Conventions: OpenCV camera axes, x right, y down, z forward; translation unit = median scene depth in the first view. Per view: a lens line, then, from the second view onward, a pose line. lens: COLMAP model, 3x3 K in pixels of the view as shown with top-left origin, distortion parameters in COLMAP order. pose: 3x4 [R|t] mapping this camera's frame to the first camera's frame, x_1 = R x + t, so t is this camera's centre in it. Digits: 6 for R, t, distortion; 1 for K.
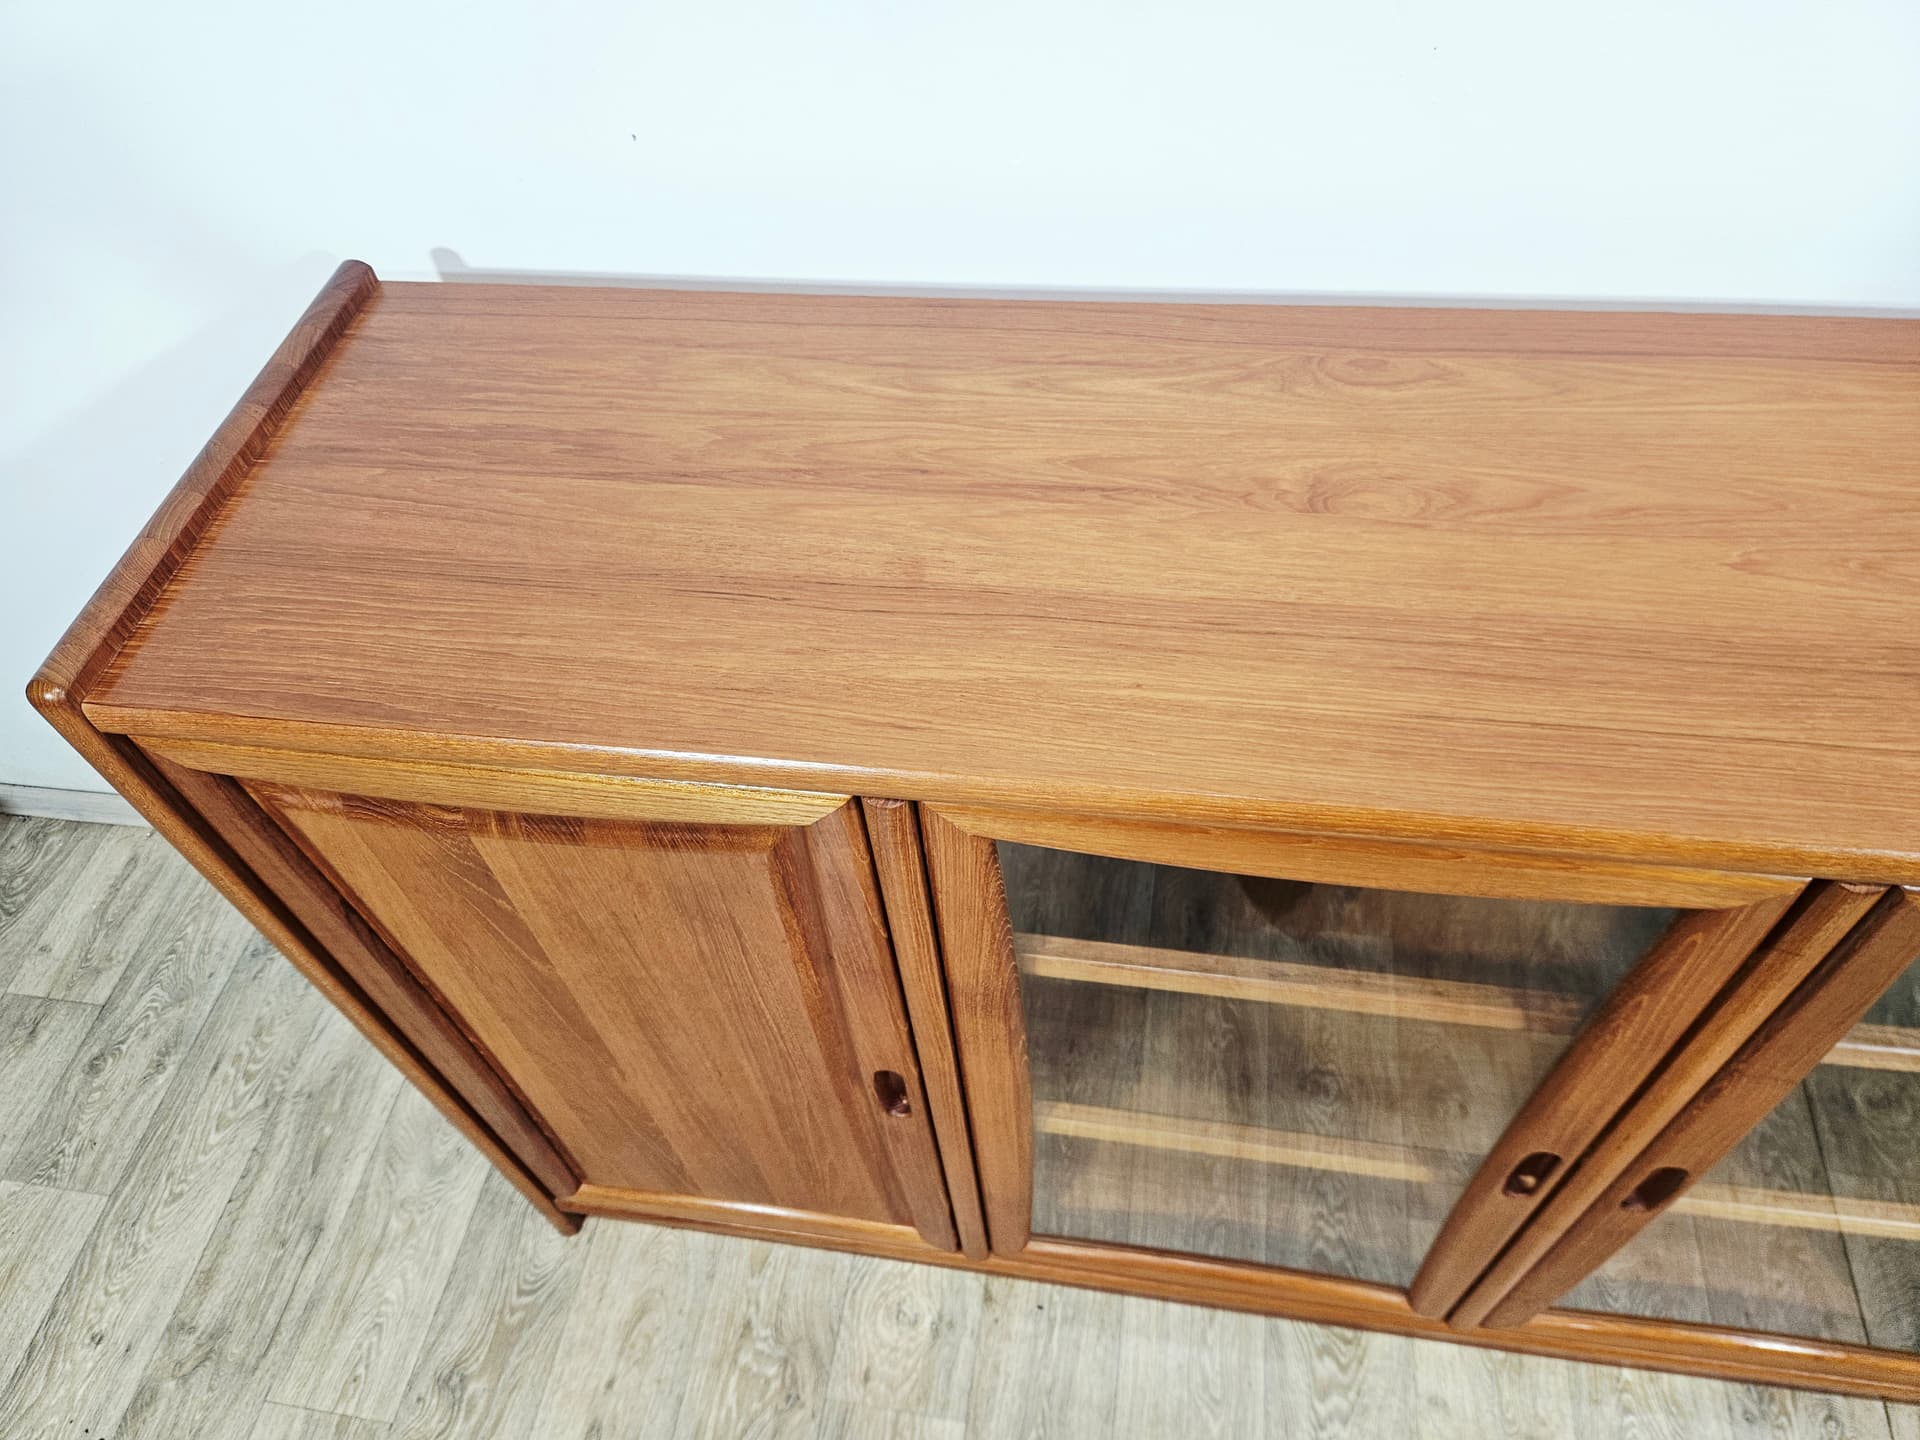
lens RADIAL K [[1305.4, 0, 945.7], [0, 1305.4, 725.6], [0, 0, 1]] dist [0.052008, -0.055241]
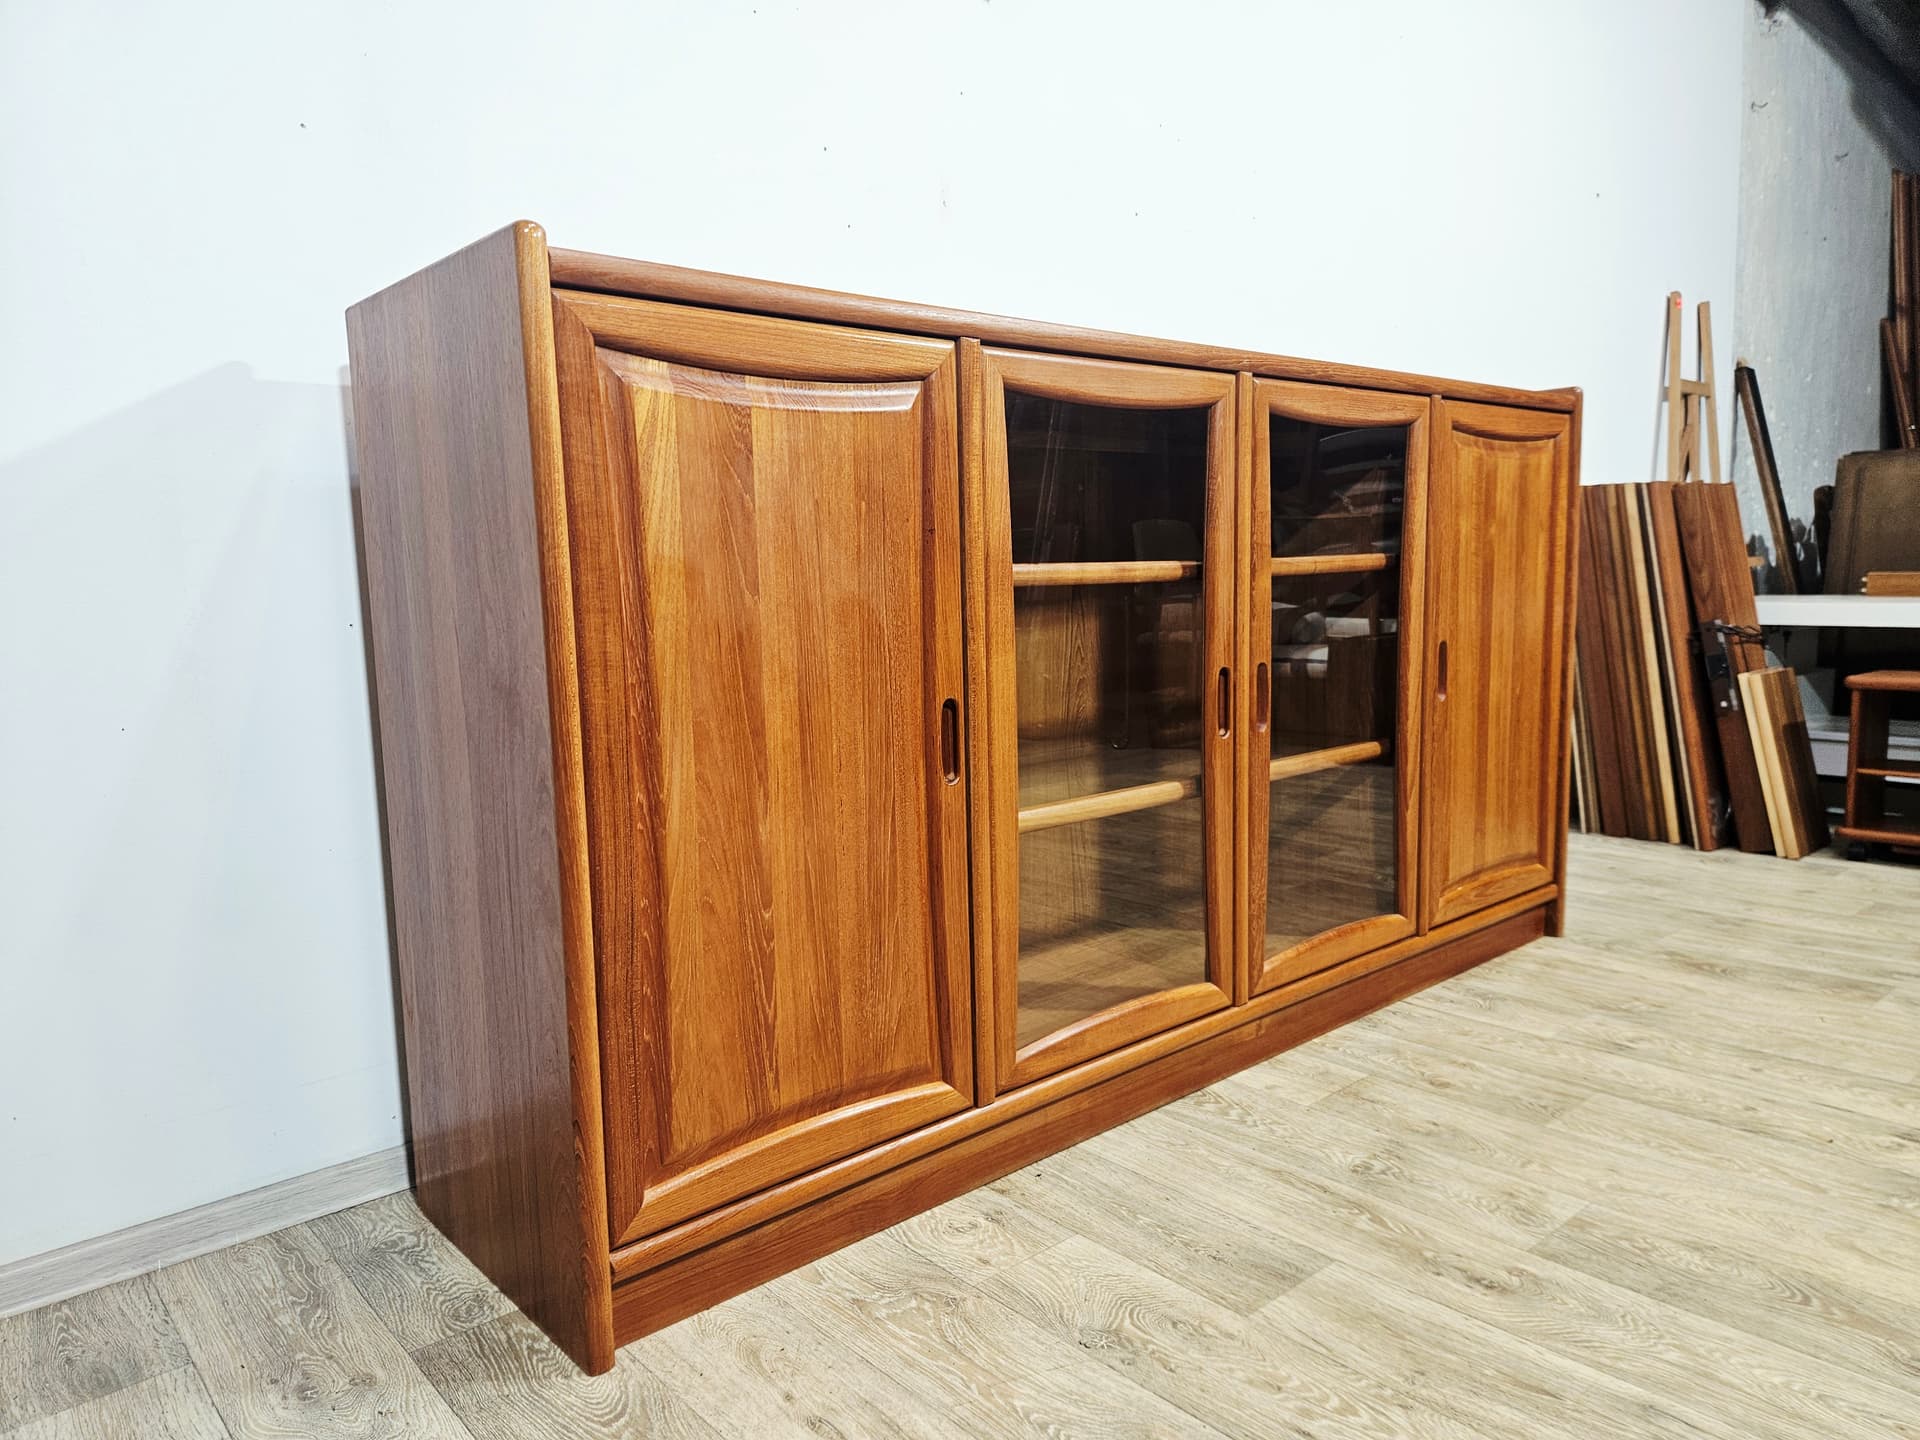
lens RADIAL K [[1305.4, 0, 934.9], [0, 1305.4, 735.2], [0, 0, 1]] dist [0.052008, -0.055241]
pose [[0.643660, -0.038462, 0.764344, -0.798824], [0.588977, 0.662624, -0.462639, 0.659856], [-0.488679, 0.747964, 0.449158, 0.298815]]
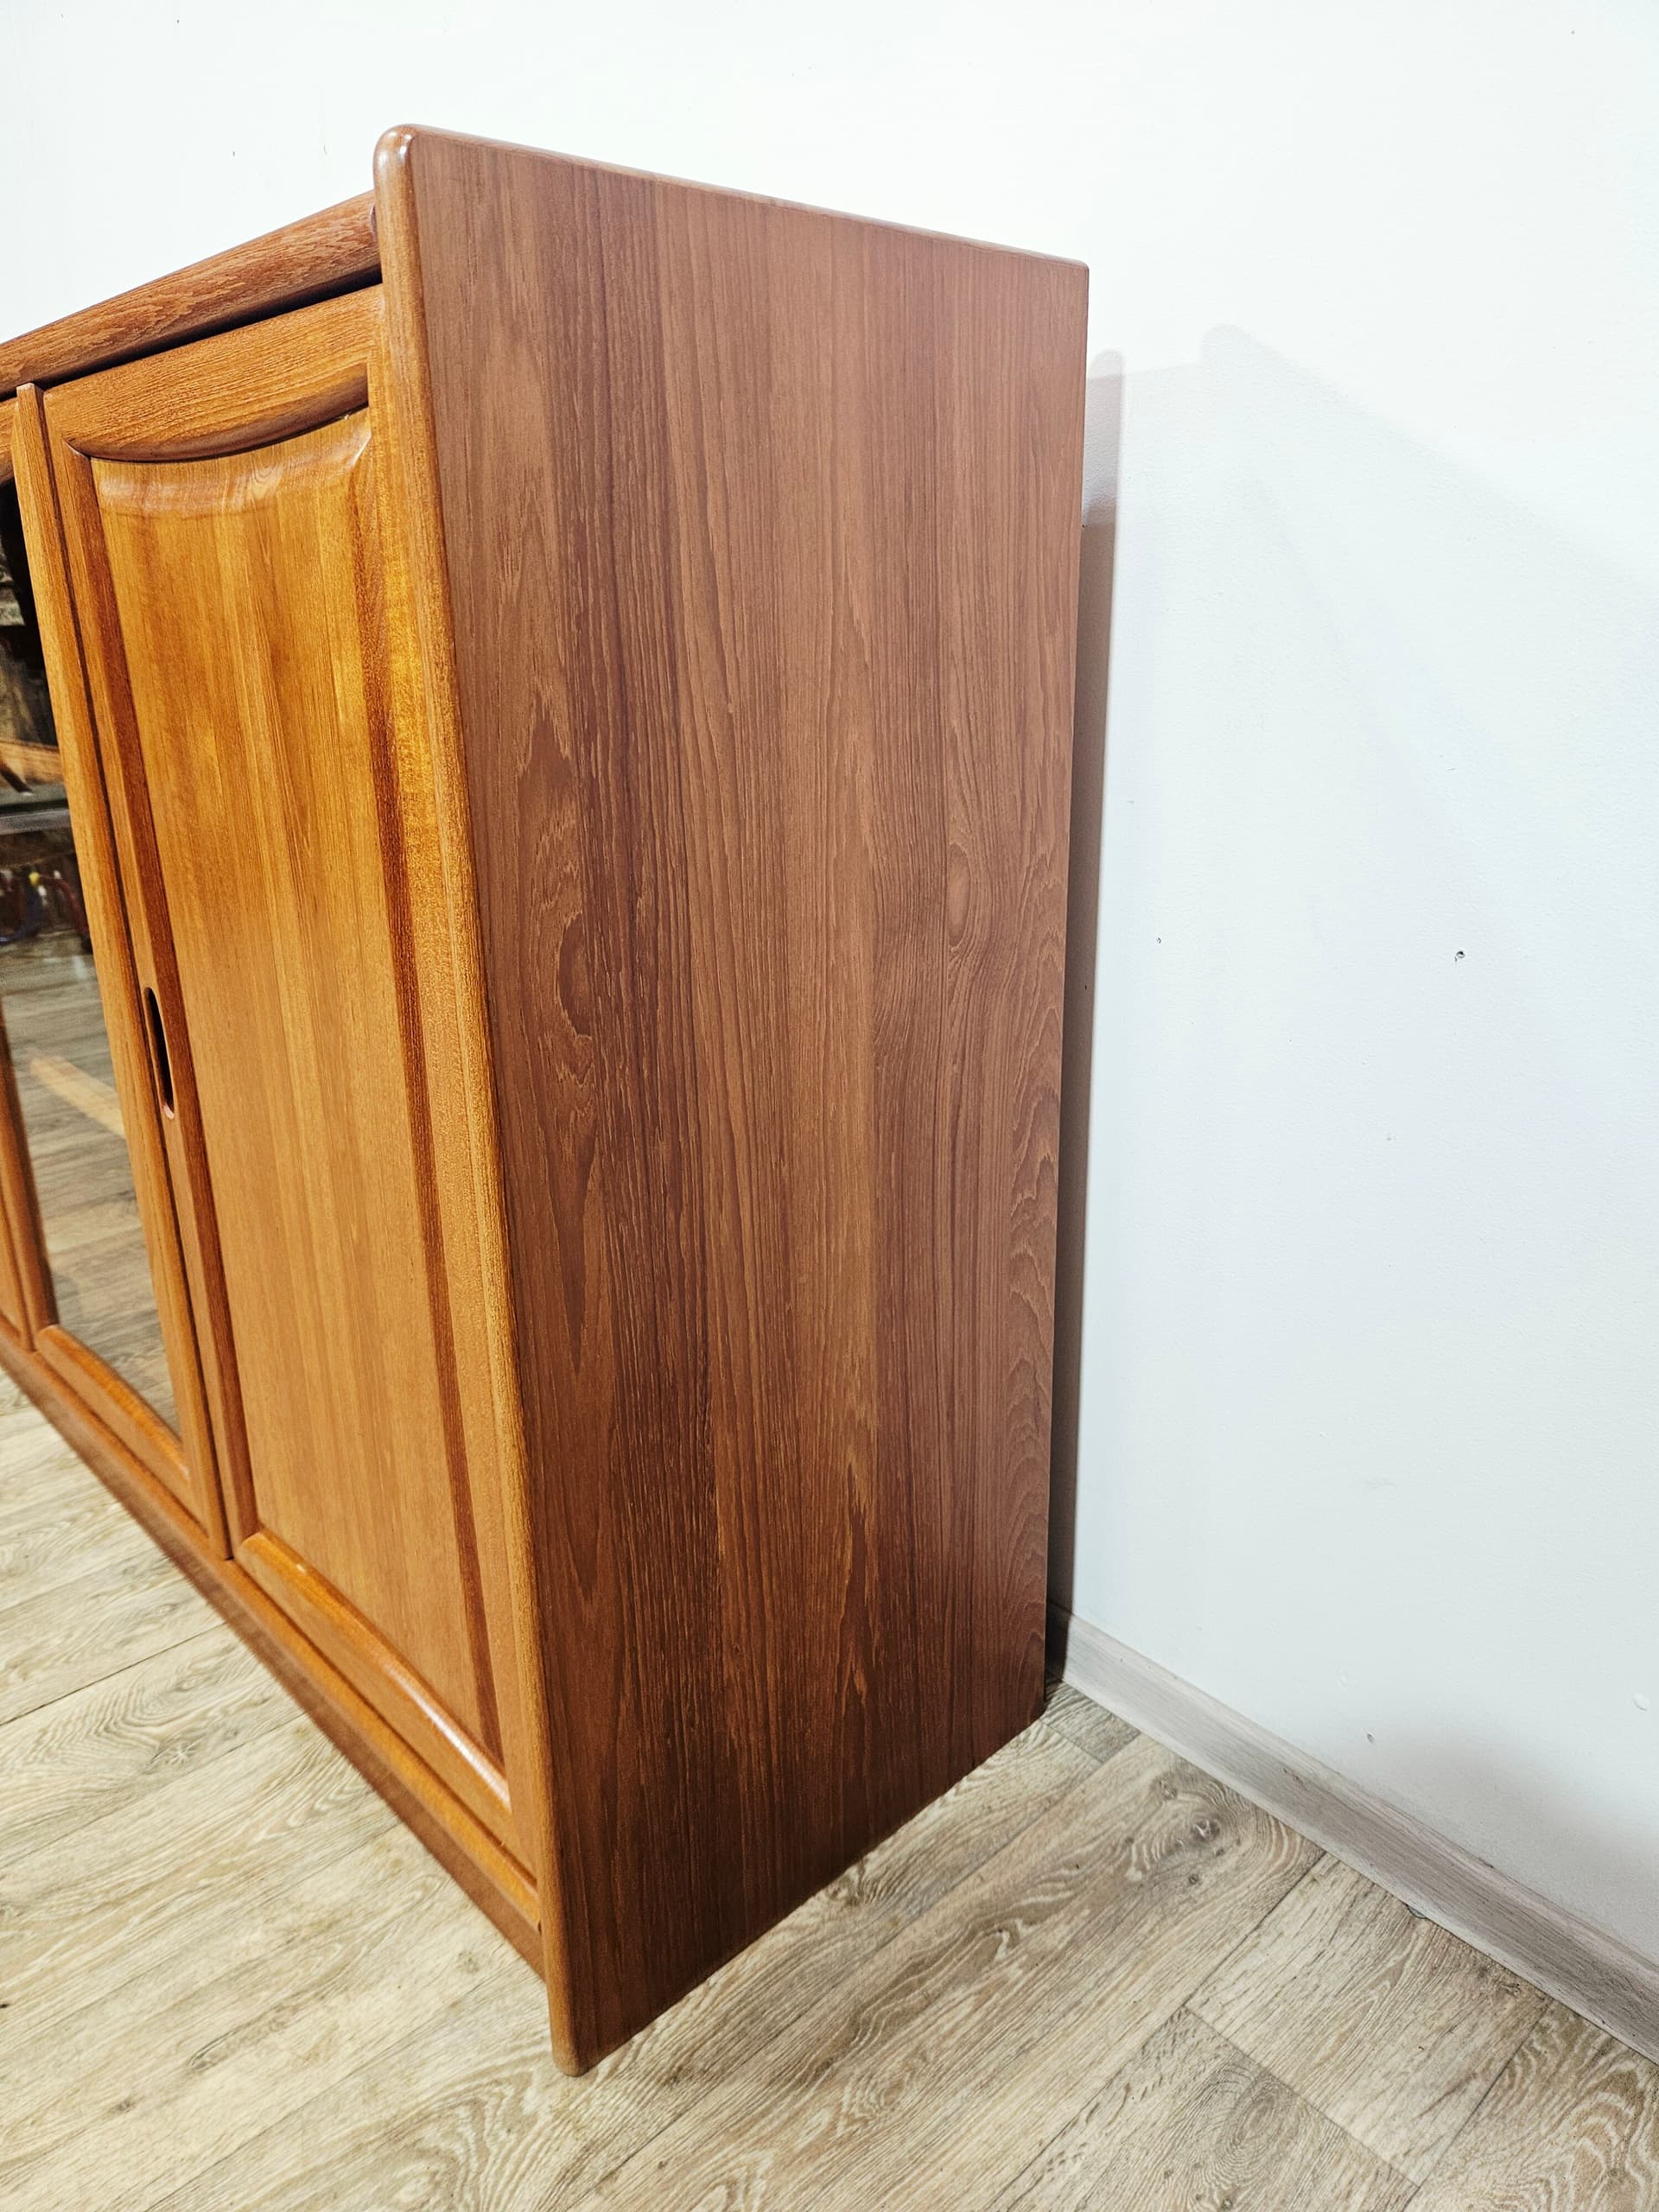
lens RADIAL K [[1503.9, 0, 836.6], [0, 1503.9, 1073.8], [0, 0, 1]] dist [0.052008, -0.055241]
pose [[0.786732, 0.246780, -0.565820, 1.385684], [-0.510104, 0.776093, -0.370773, 0.376116], [0.347630, 0.580327, 0.736461, 0.203660]]
